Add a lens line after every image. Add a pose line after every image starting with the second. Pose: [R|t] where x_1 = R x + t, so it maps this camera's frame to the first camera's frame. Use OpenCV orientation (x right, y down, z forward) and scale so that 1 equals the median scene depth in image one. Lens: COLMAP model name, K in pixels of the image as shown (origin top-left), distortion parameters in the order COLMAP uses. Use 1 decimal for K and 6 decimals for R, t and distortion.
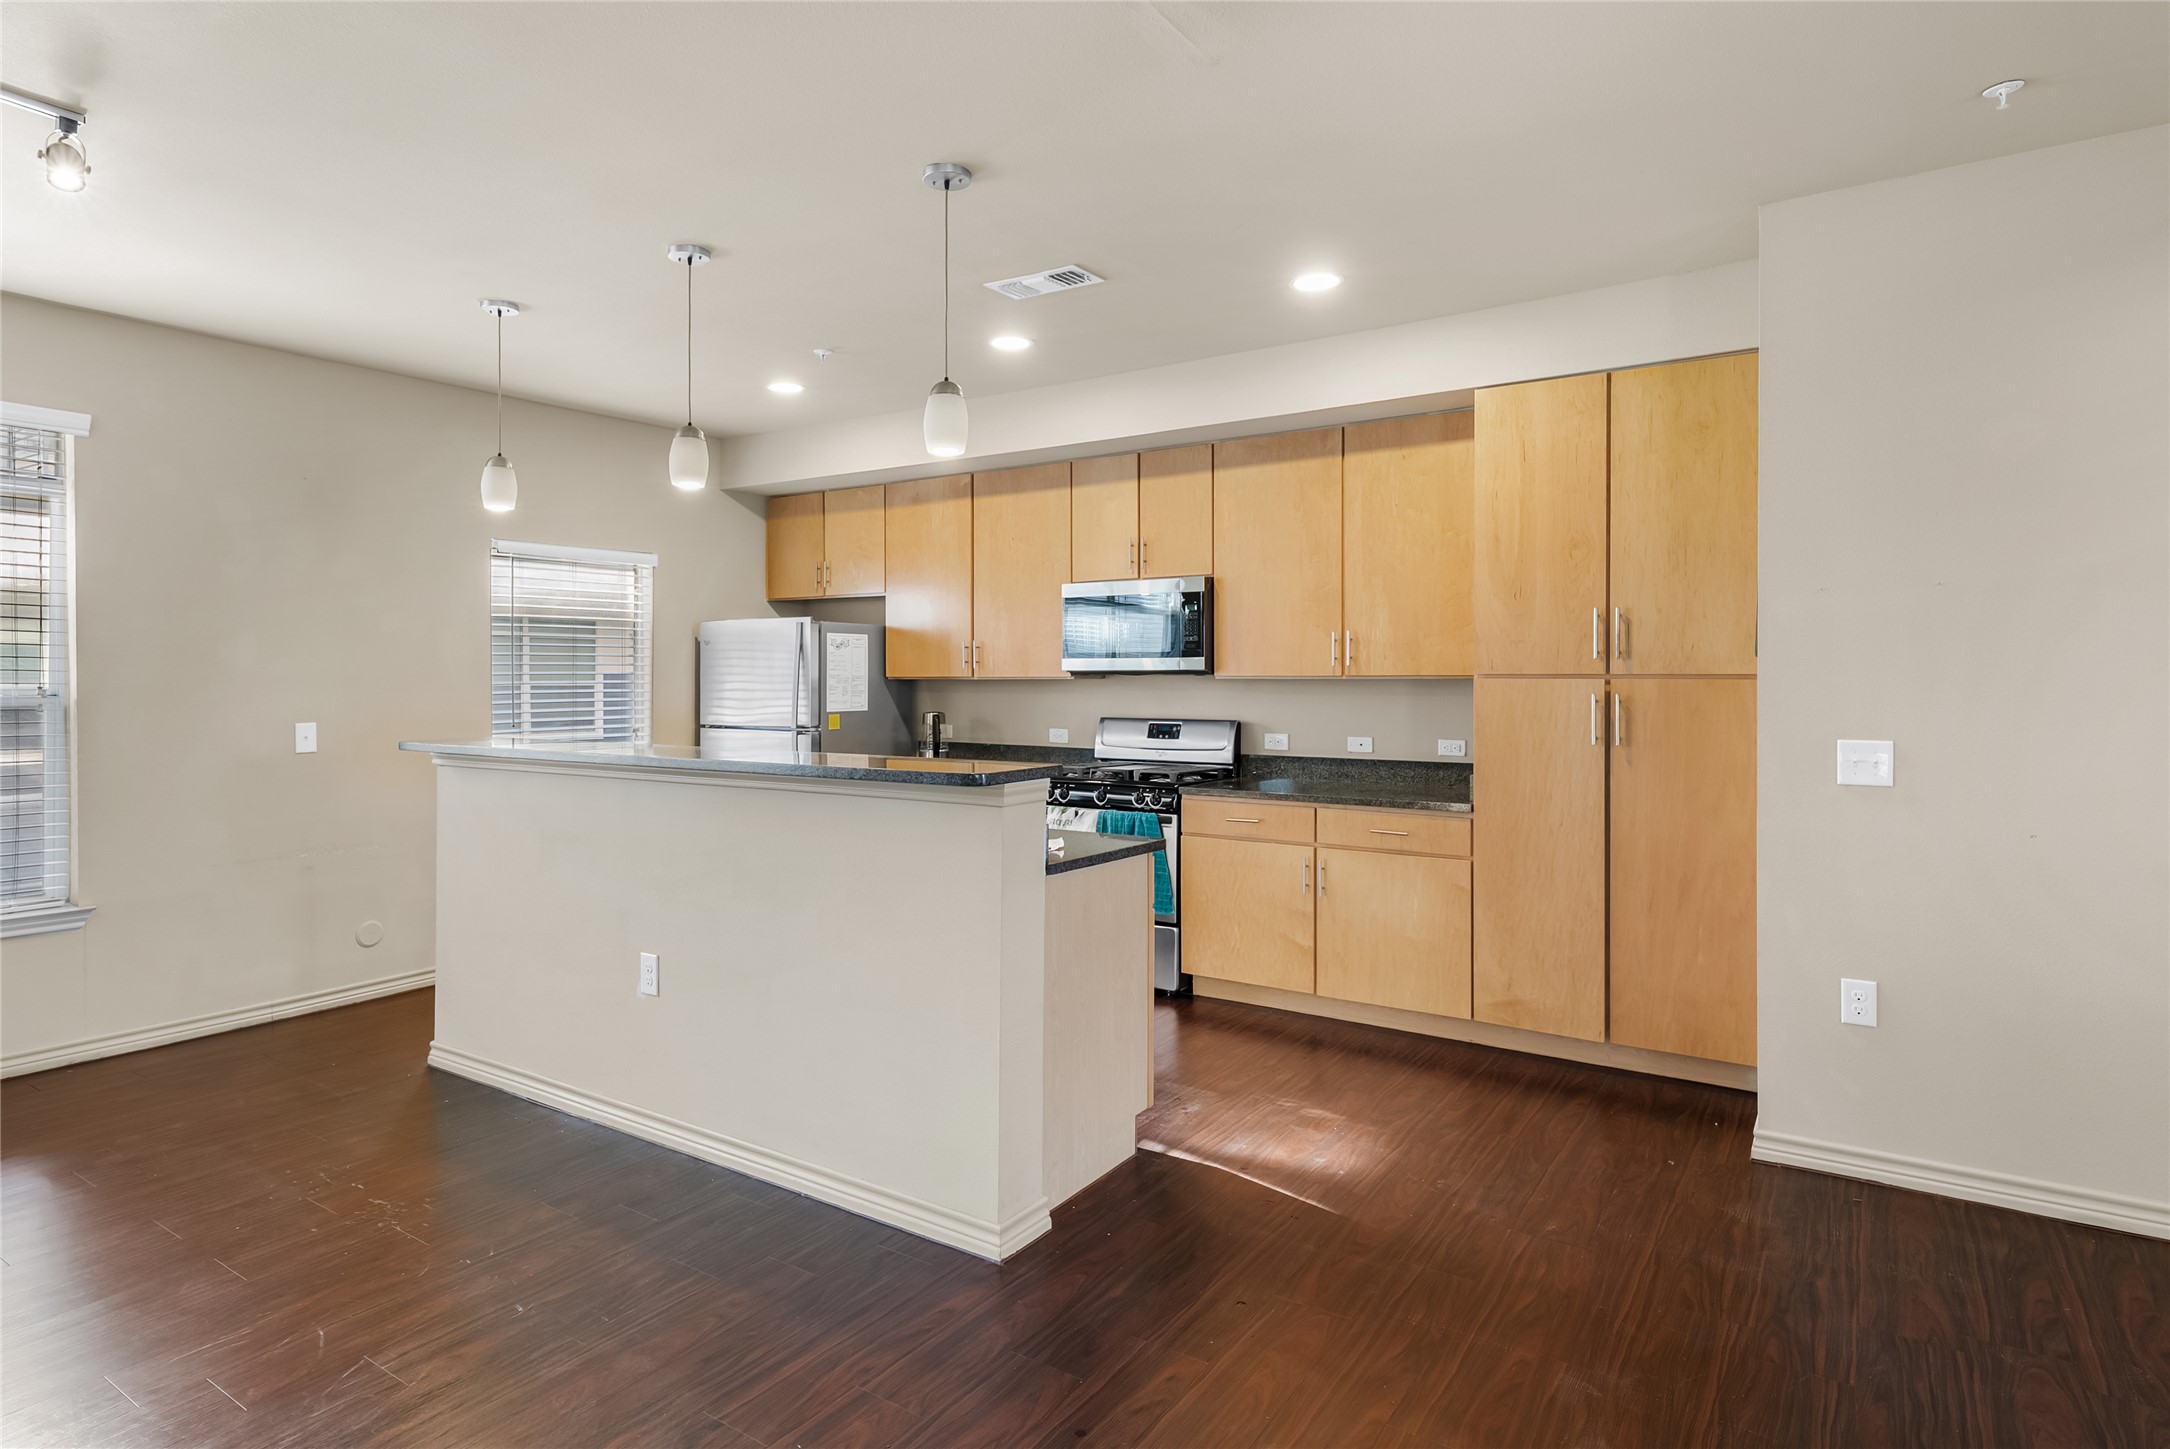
lens RADIAL K [[1156.9, 0, 1080.4], [0, 1156.9, 679.3], [0, 0, 1]] dist [-0.005879, 0.000079]
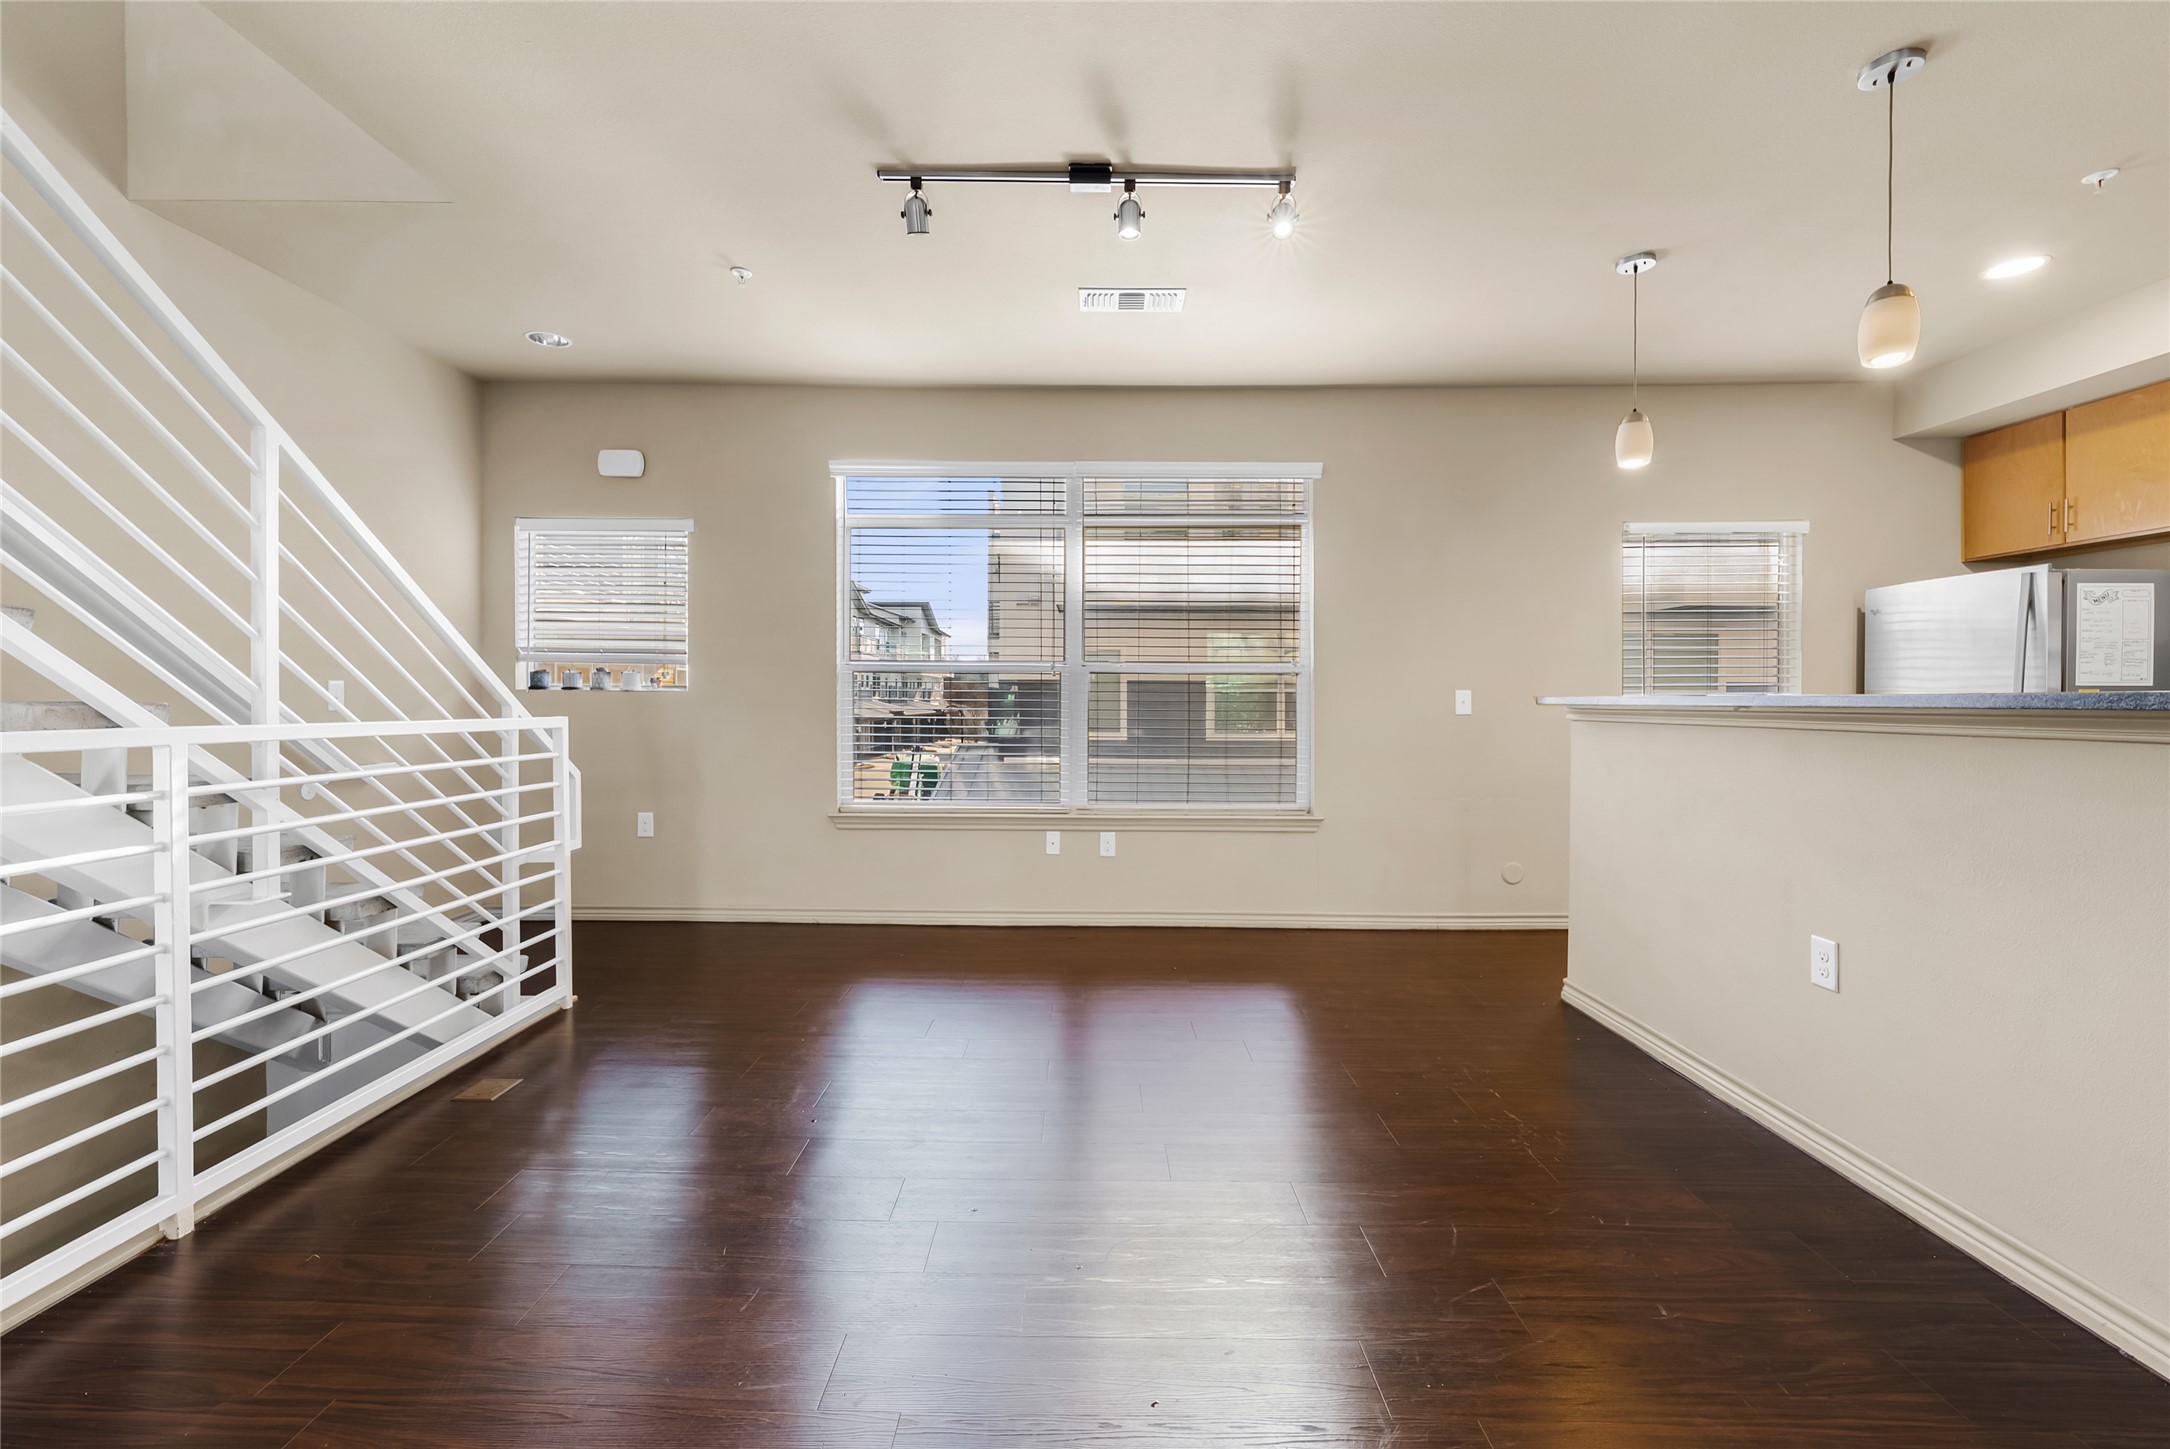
lens RADIAL K [[919.9, 0, 1077.7], [0, 919.9, 699.2], [0, 0, 1]] dist [0.001792, -0.000041]
pose [[0.539380, 0.002871, -0.842058, -0.075757], [-0.003876, 0.999992, 0.000926, 0.047989], [0.842054, 0.002764, 0.539386, 0.136886]]
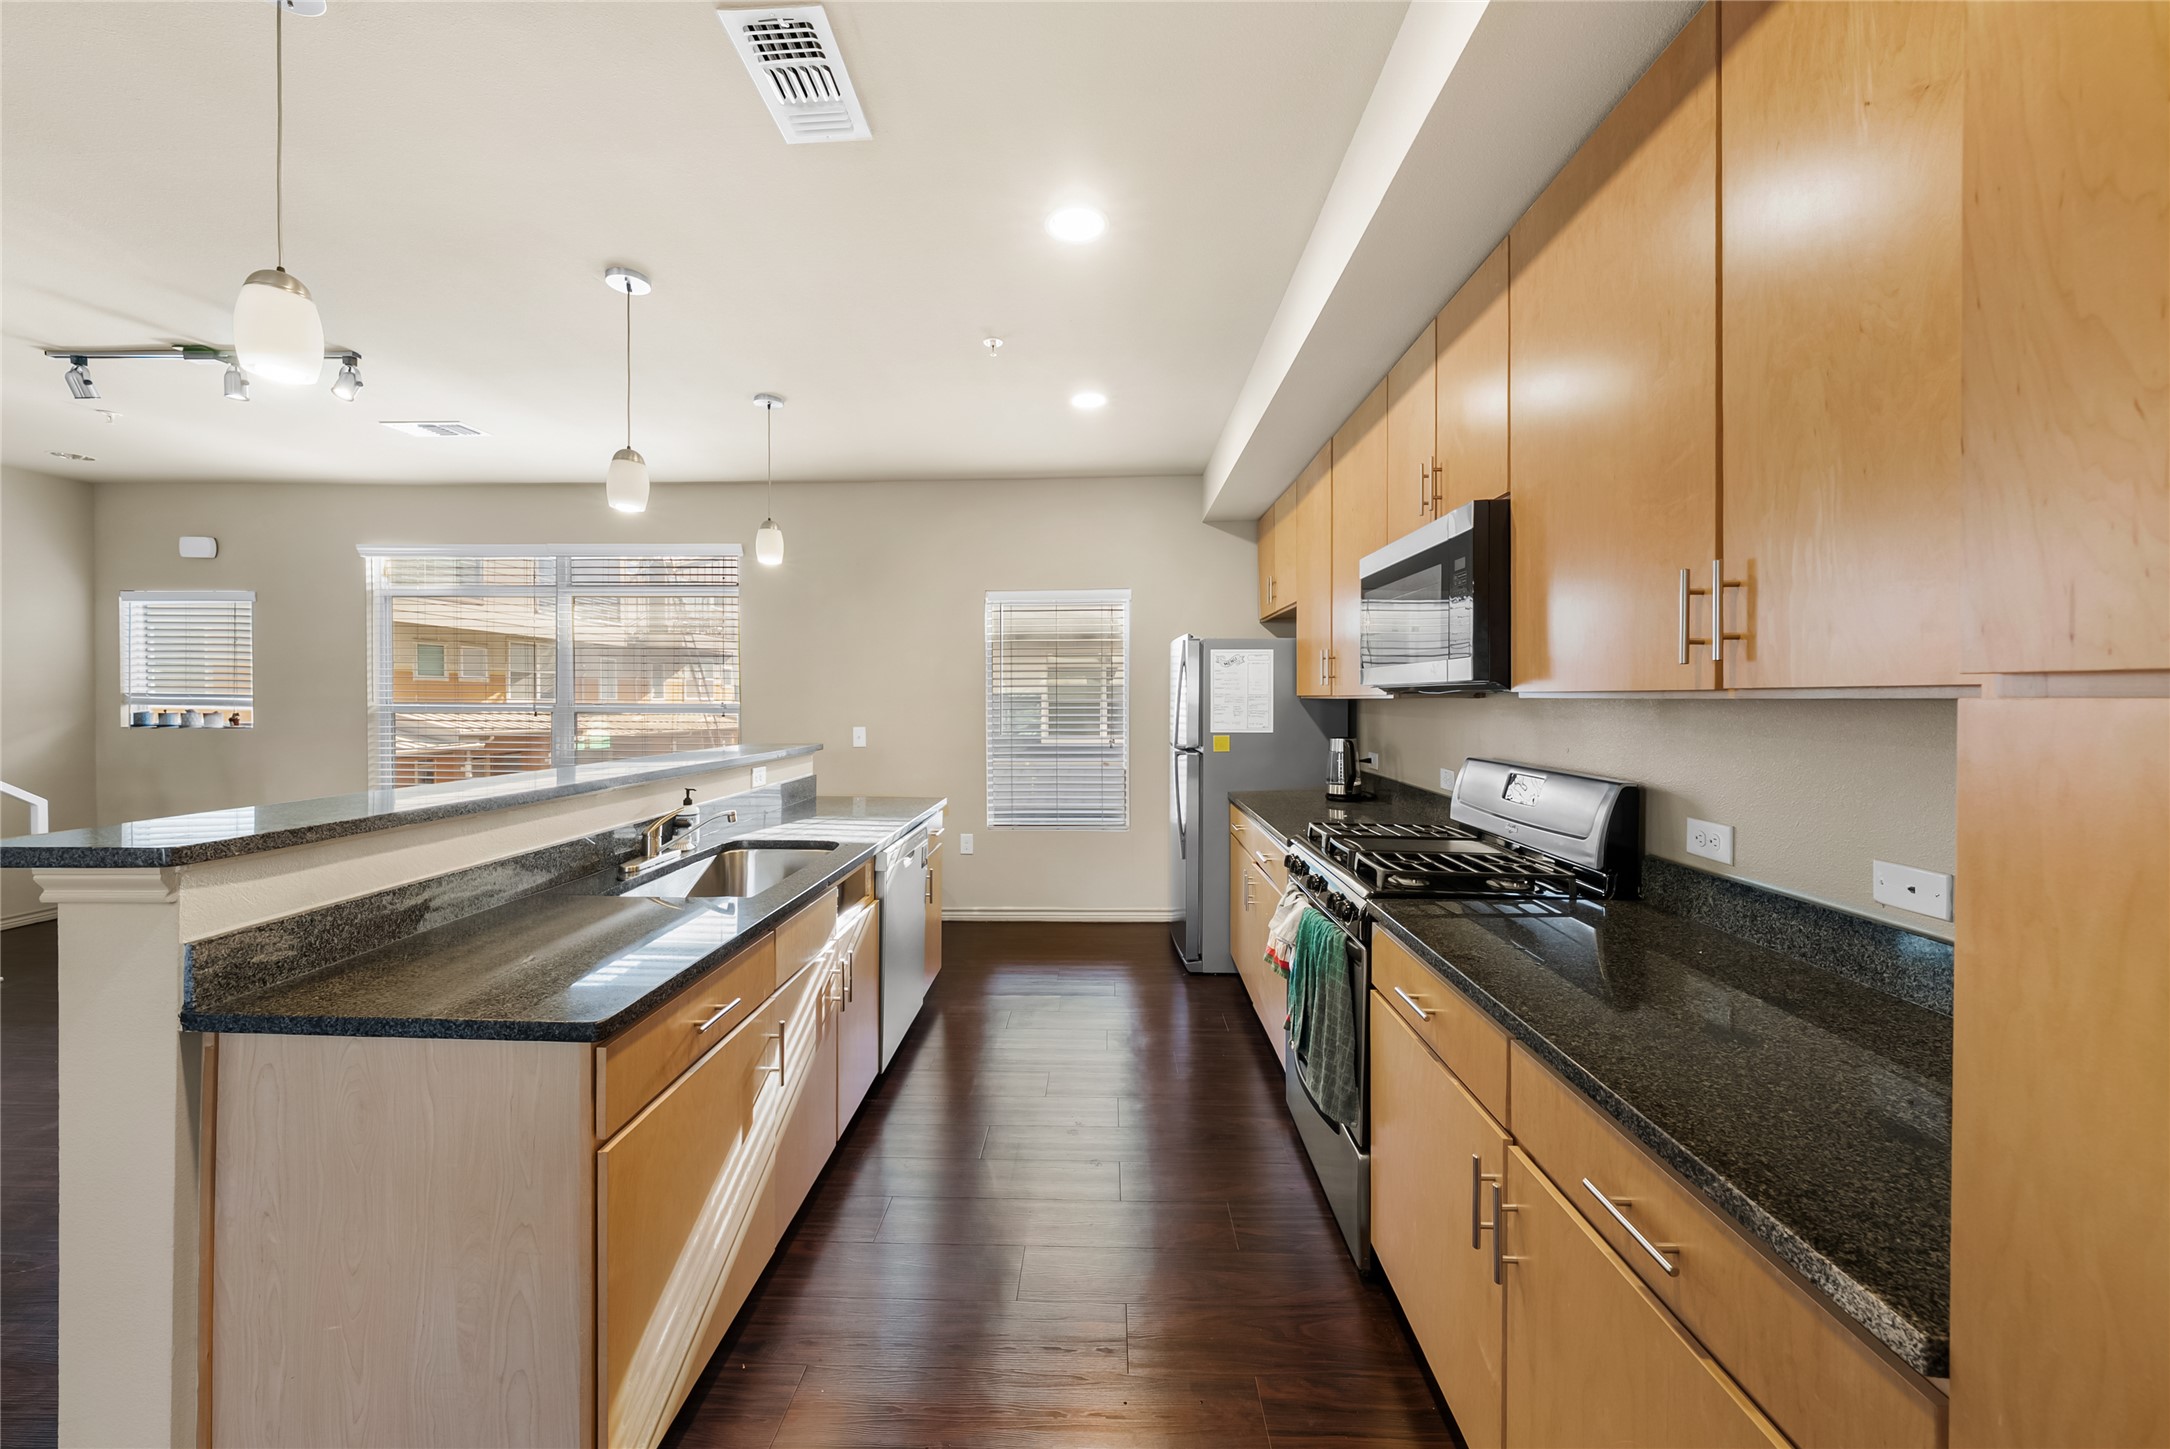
lens RADIAL K [[781.8, 0, 1073.8], [0, 781.8, 694.3], [0, 0, 1]] dist [-0.007594, 0.000791]
pose [[0.522148, -0.002919, -0.852850, 0.327791], [-0.002258, 0.999986, -0.004804, -0.000076], [0.852852, 0.004434, 0.522134, 0.705554]]
